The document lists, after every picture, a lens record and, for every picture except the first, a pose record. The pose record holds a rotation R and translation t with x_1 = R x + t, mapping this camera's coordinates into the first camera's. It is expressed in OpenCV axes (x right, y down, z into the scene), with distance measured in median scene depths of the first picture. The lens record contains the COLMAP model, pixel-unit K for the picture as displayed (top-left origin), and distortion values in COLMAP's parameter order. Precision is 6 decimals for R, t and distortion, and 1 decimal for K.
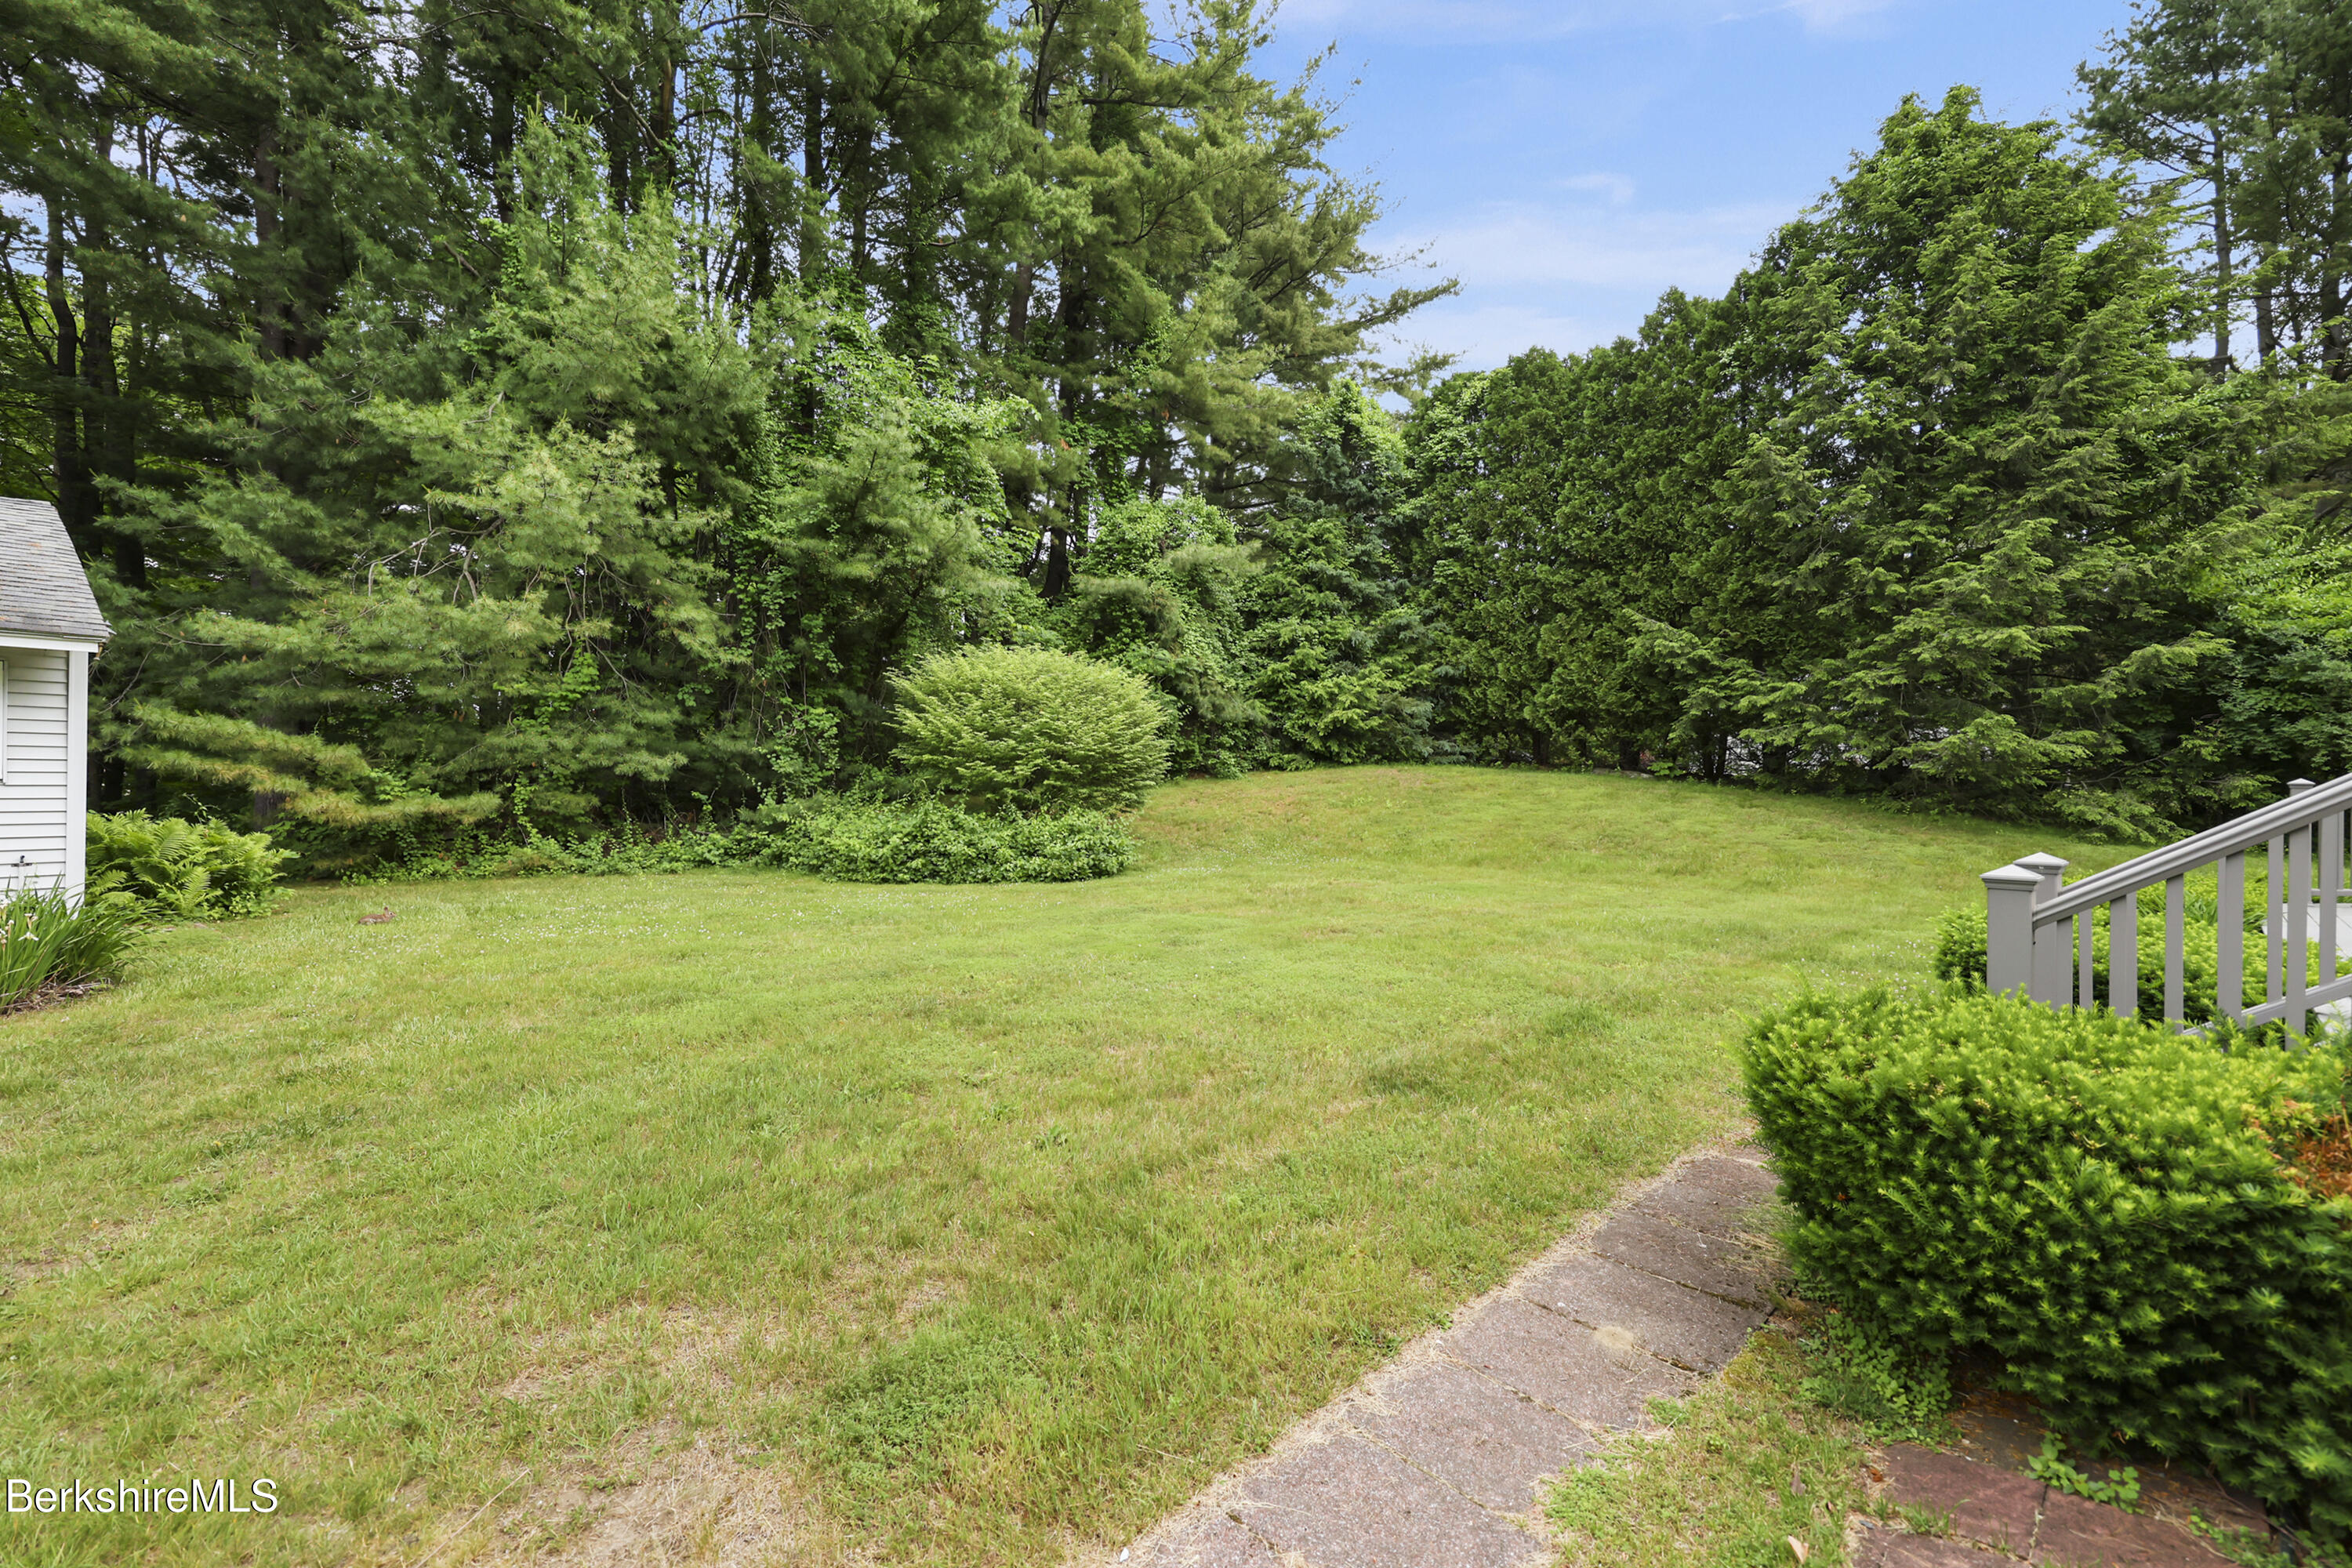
lens RADIAL K [[955.4, 0, 1120.0], [0, 955.4, 786.0], [0, 0, 1]] dist [-0.000653, 0.000234]
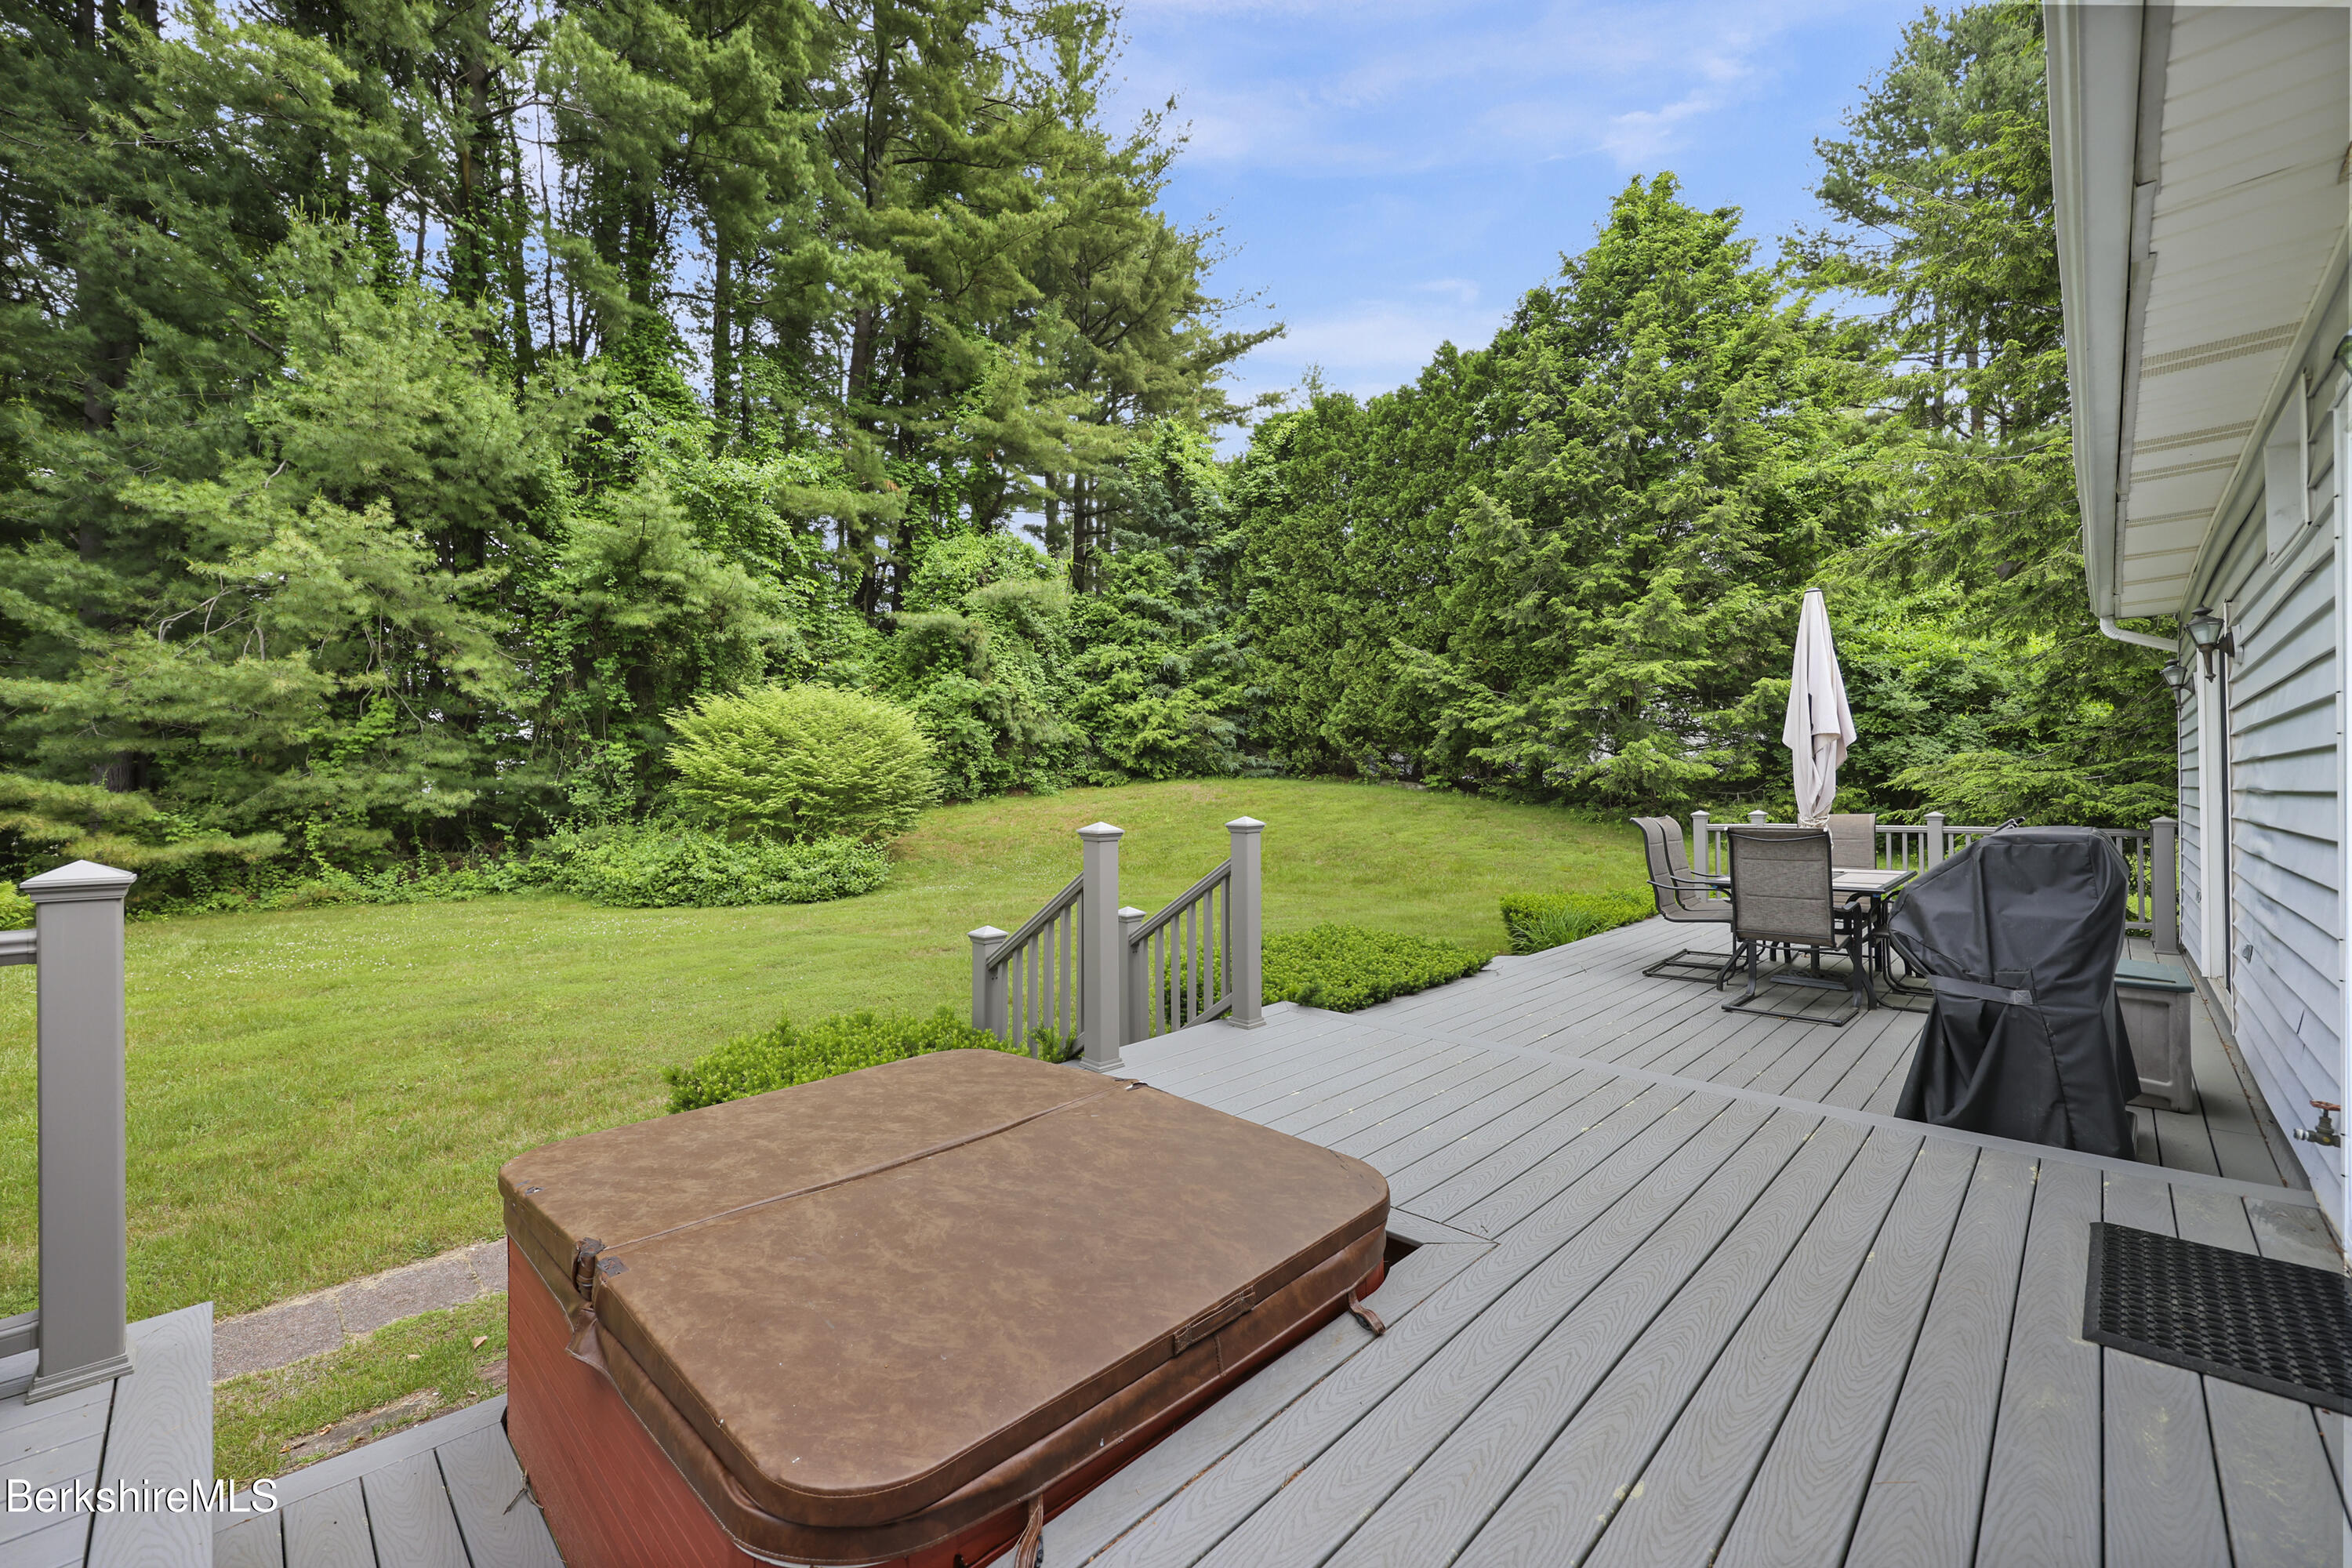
lens RADIAL K [[955.4, 0, 1160.7], [0, 955.4, 782.8], [0, 0, 1]] dist [-0.000653, 0.000234]
pose [[0.998885, -0.016000, 0.044418, 0.263246], [0.015833, 0.999866, 0.004107, -0.032990], [-0.044478, -0.003399, 0.999005, -0.116223]]
